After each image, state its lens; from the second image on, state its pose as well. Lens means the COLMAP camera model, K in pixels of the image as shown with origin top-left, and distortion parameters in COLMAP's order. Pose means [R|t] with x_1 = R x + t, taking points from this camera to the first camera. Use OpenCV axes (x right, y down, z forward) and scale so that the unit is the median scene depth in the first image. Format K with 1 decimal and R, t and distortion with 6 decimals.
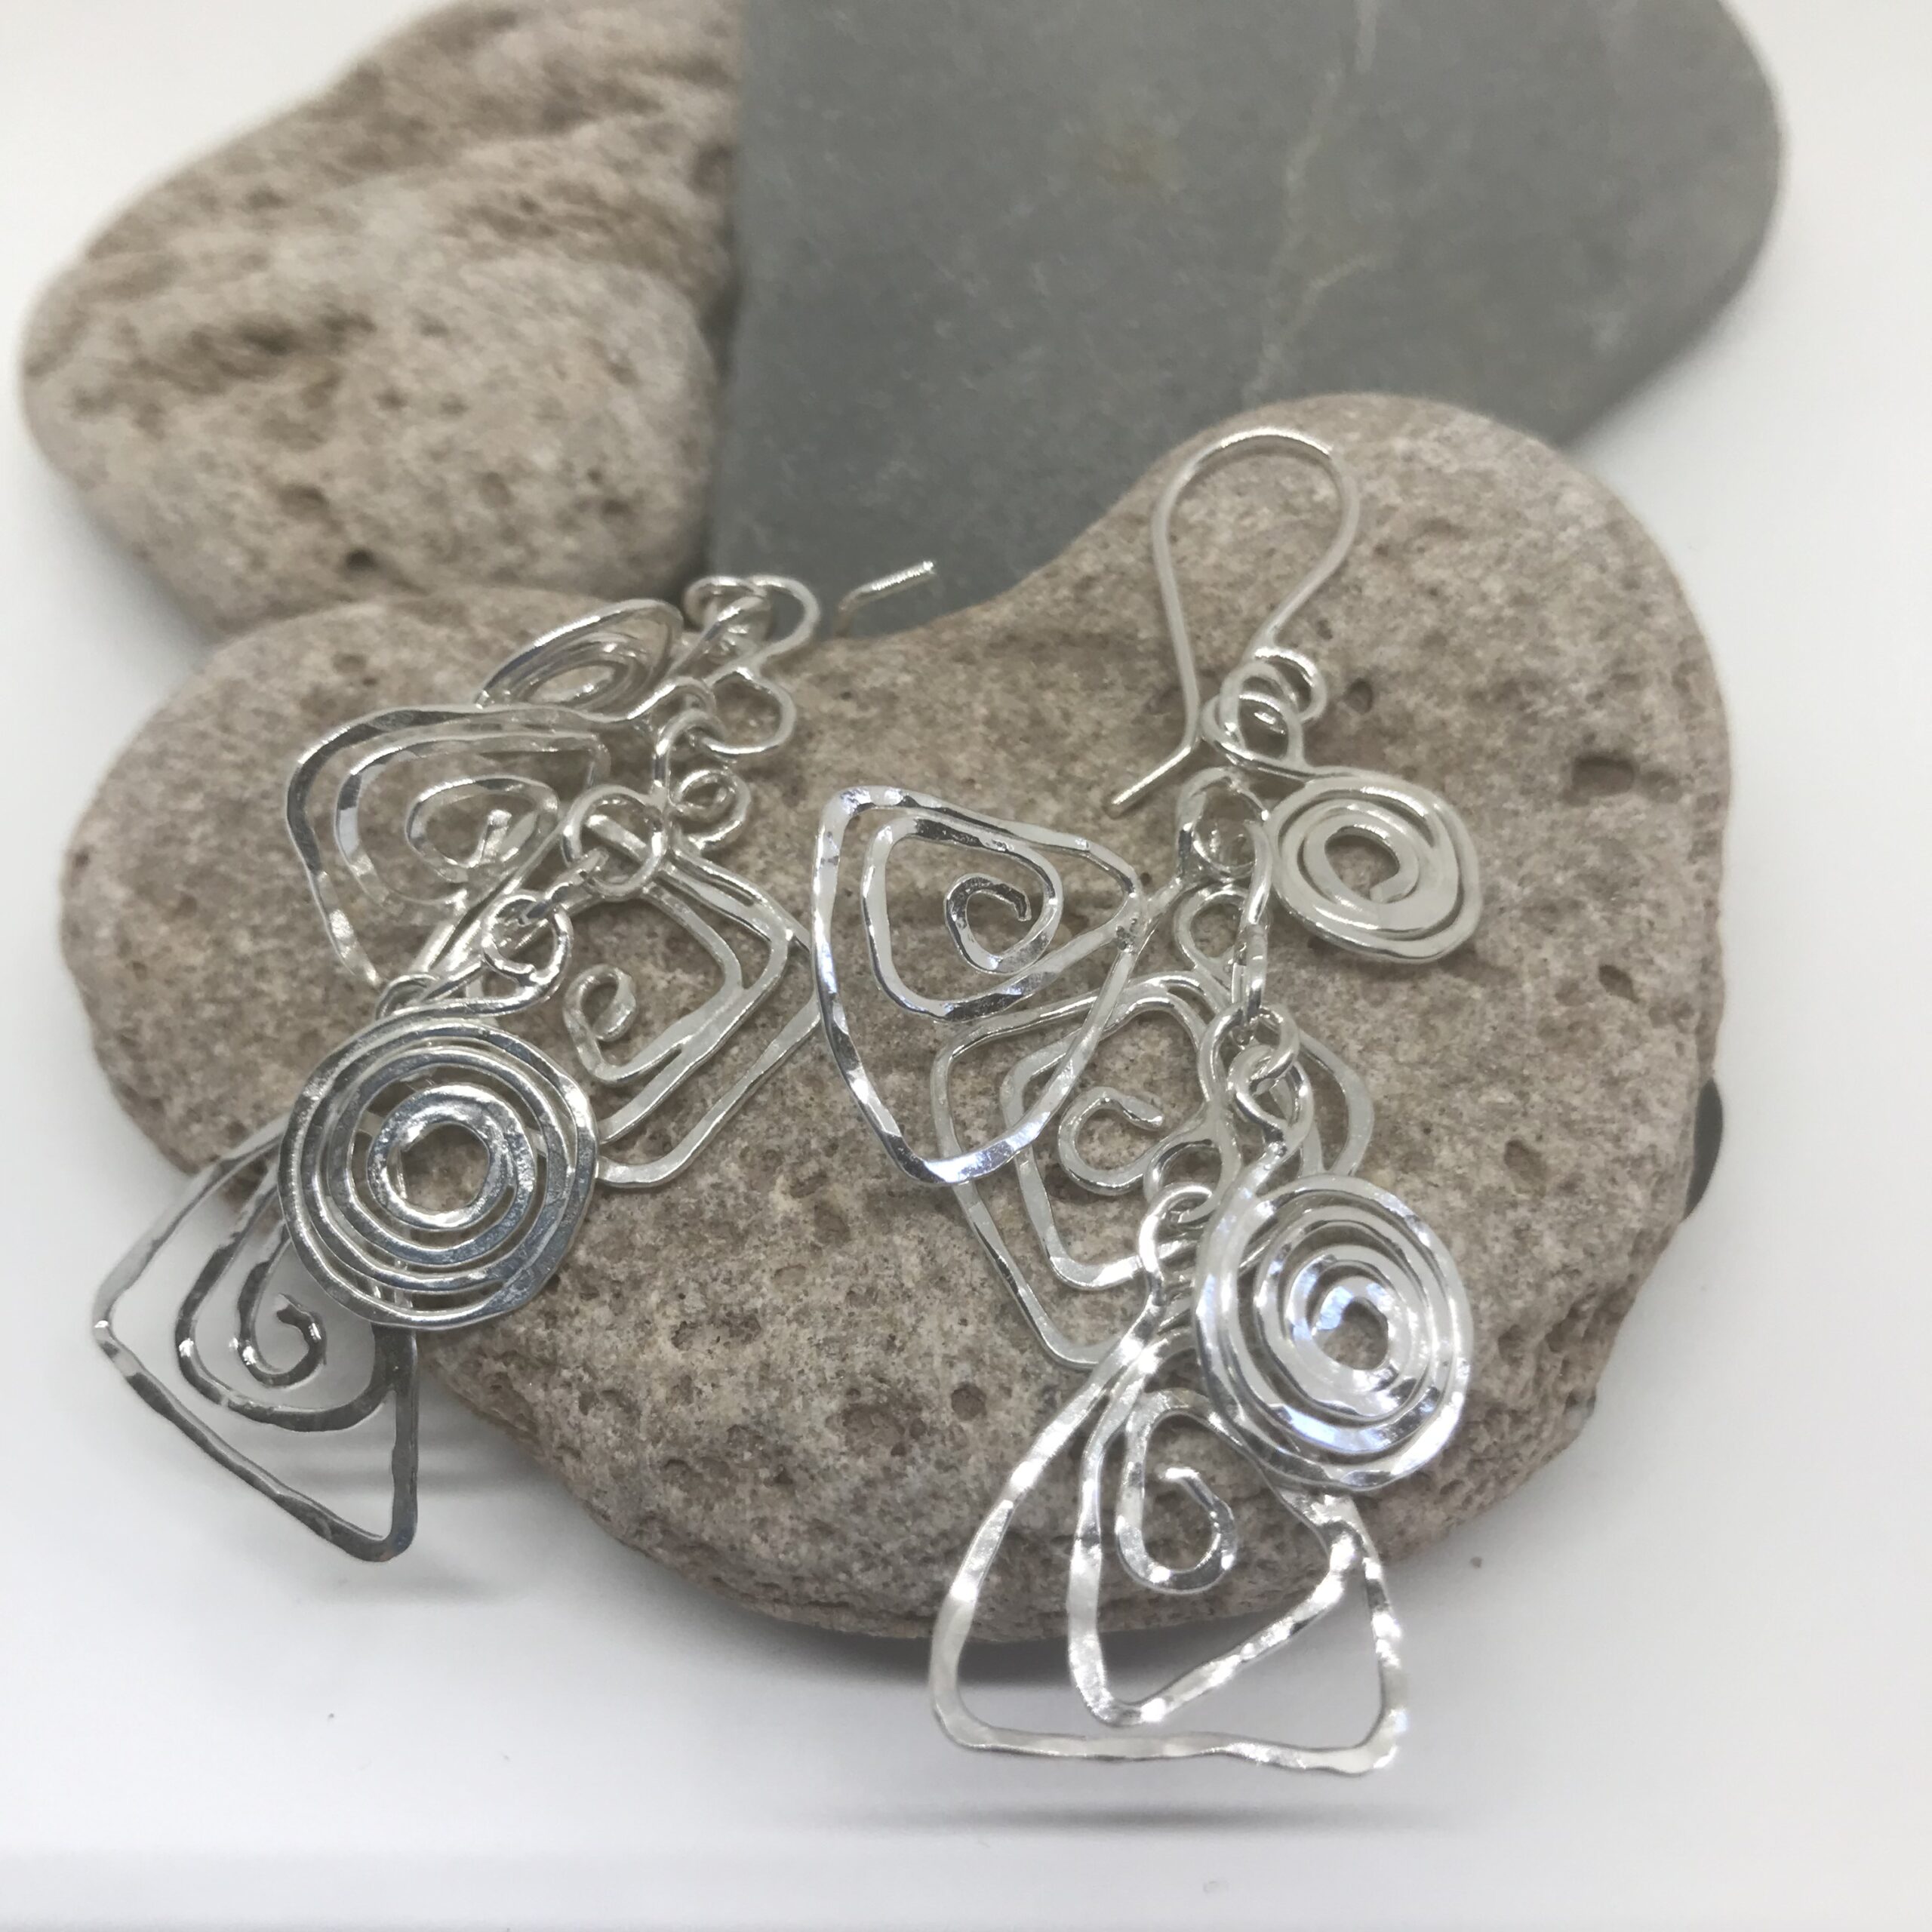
lens RADIAL K [[2220.8, 0, 970.1], [0, 2220.8, 929.7], [0, 0, 1]] dist [0.223942, -0.992193]
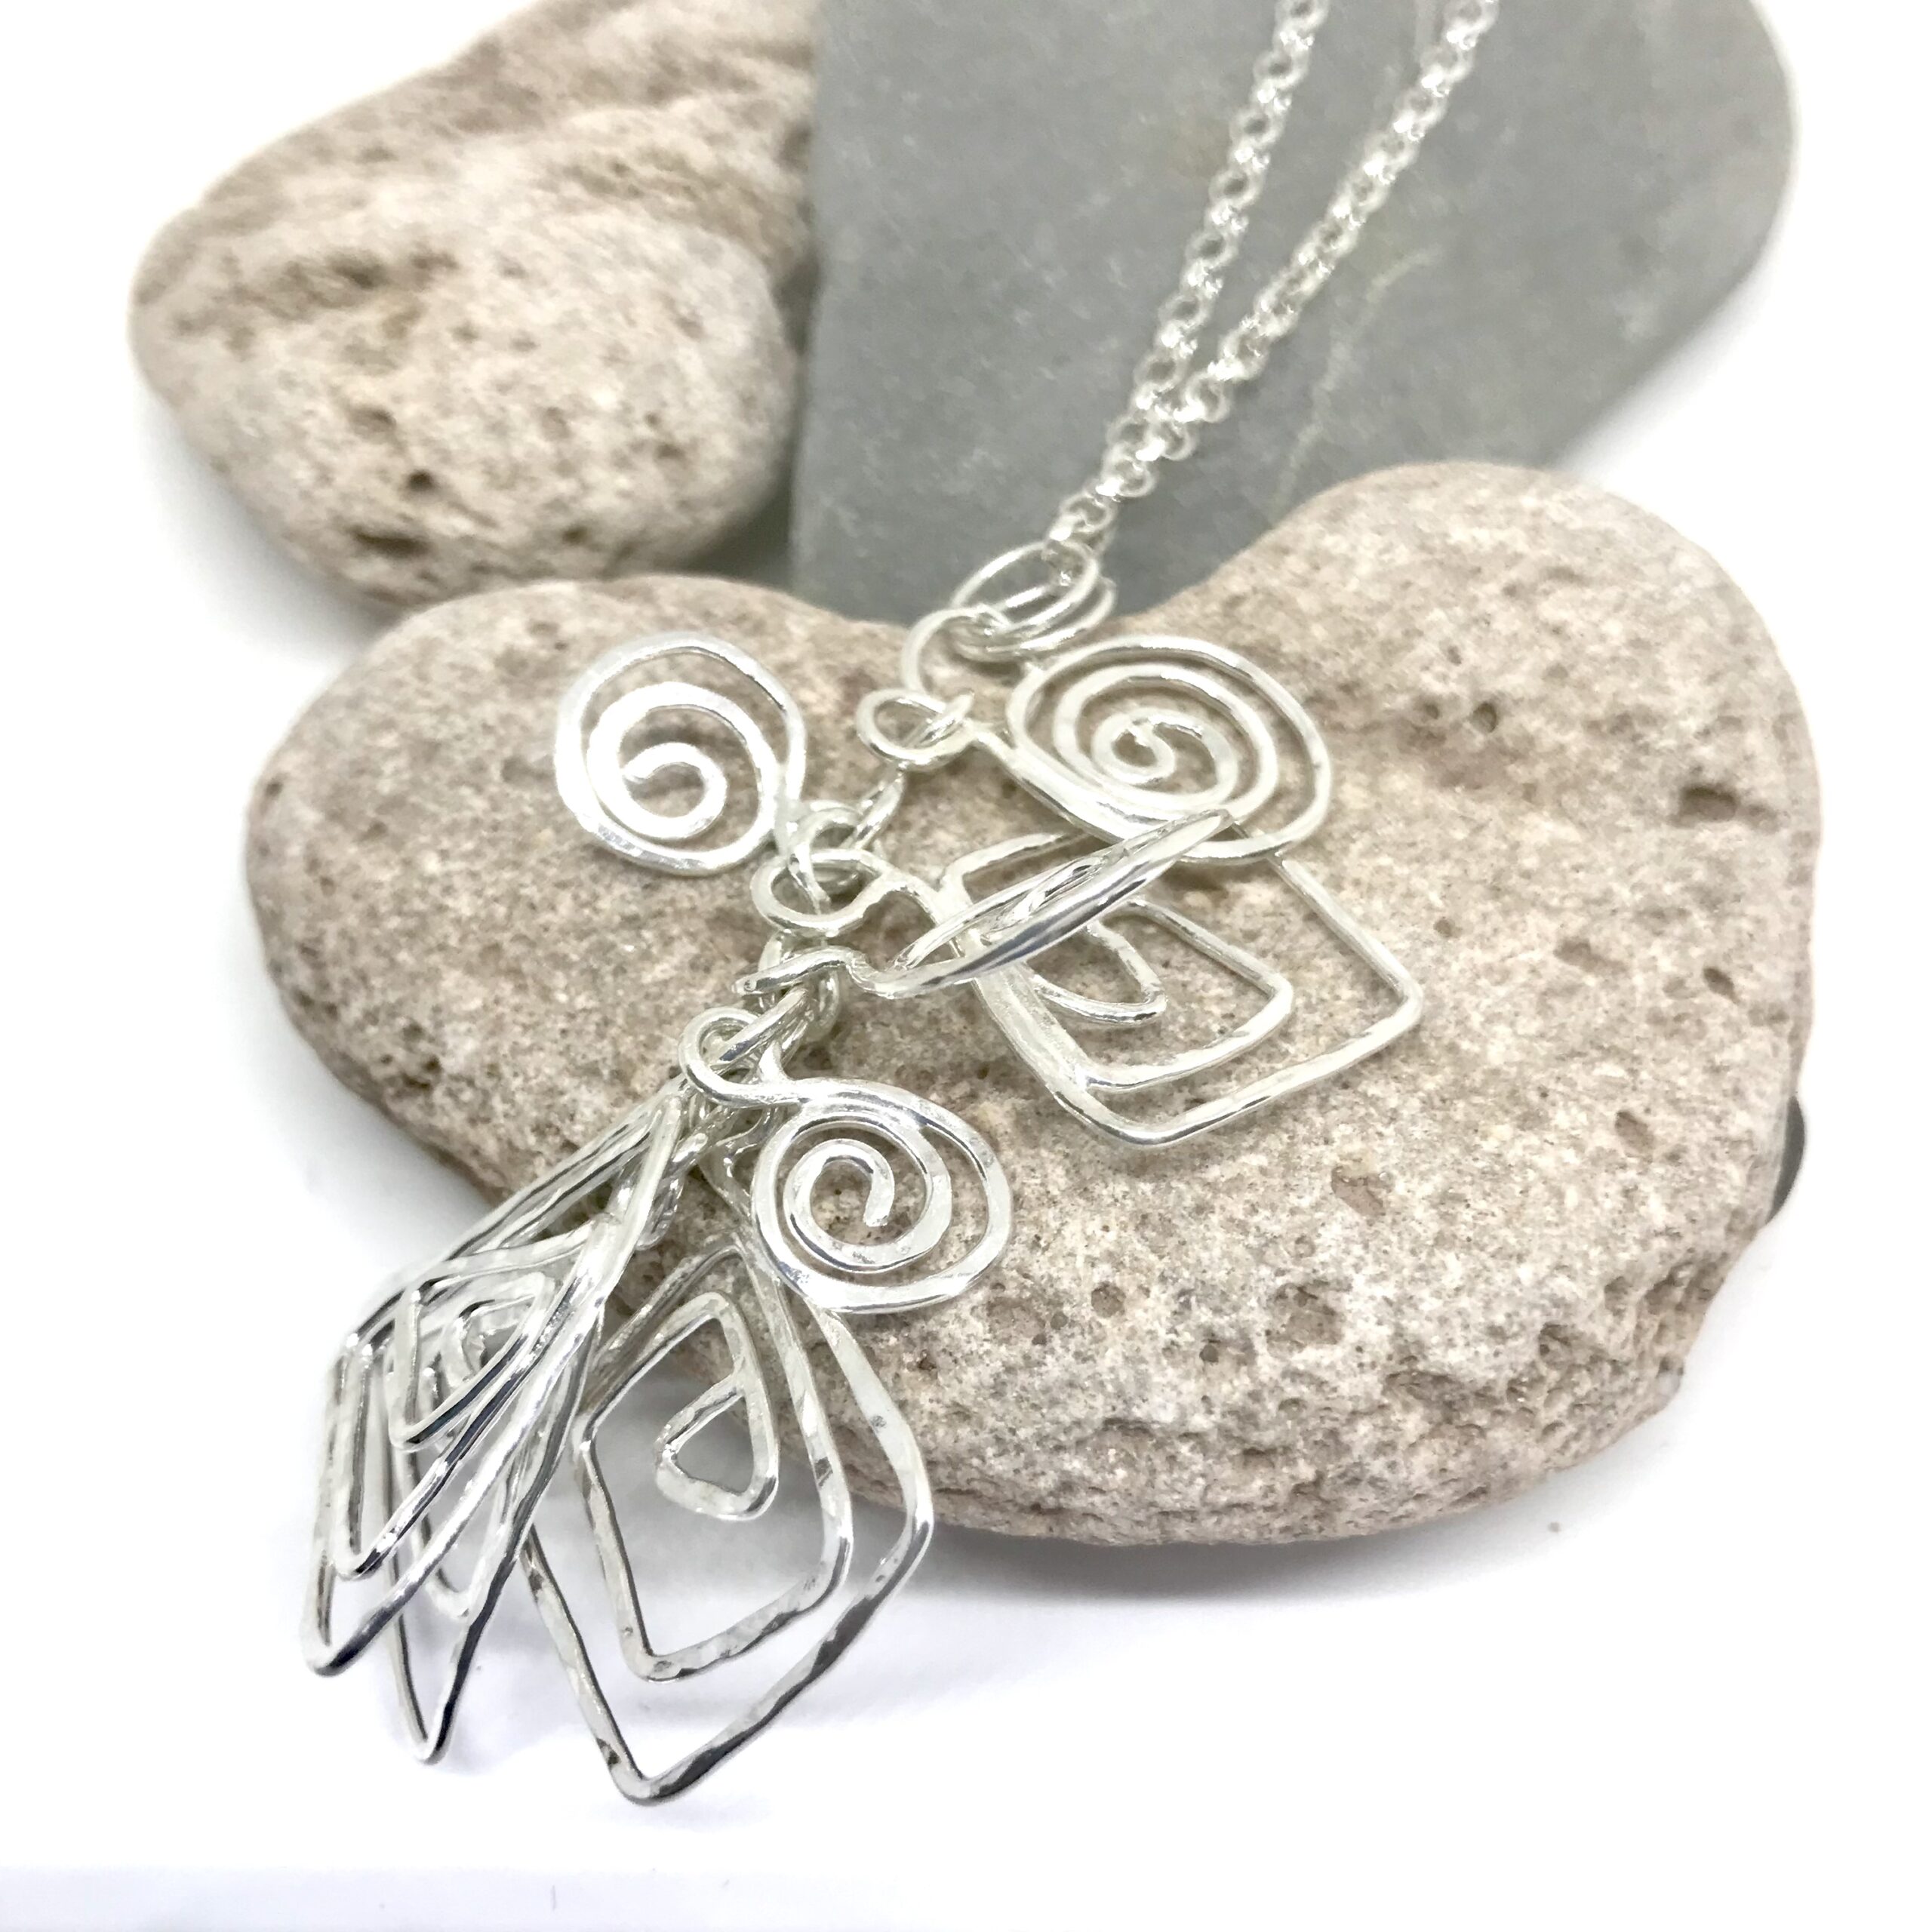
lens RADIAL K [[2220.8, 0, 970.1], [0, 2220.8, 929.7], [0, 0, 1]] dist [0.223942, -0.992193]
pose [[0.997137, 0.075440, 0.005209, -0.076894], [-0.074551, 0.992251, -0.099401, 0.133393], [-0.012668, 0.098728, 0.995034, -0.064722]]
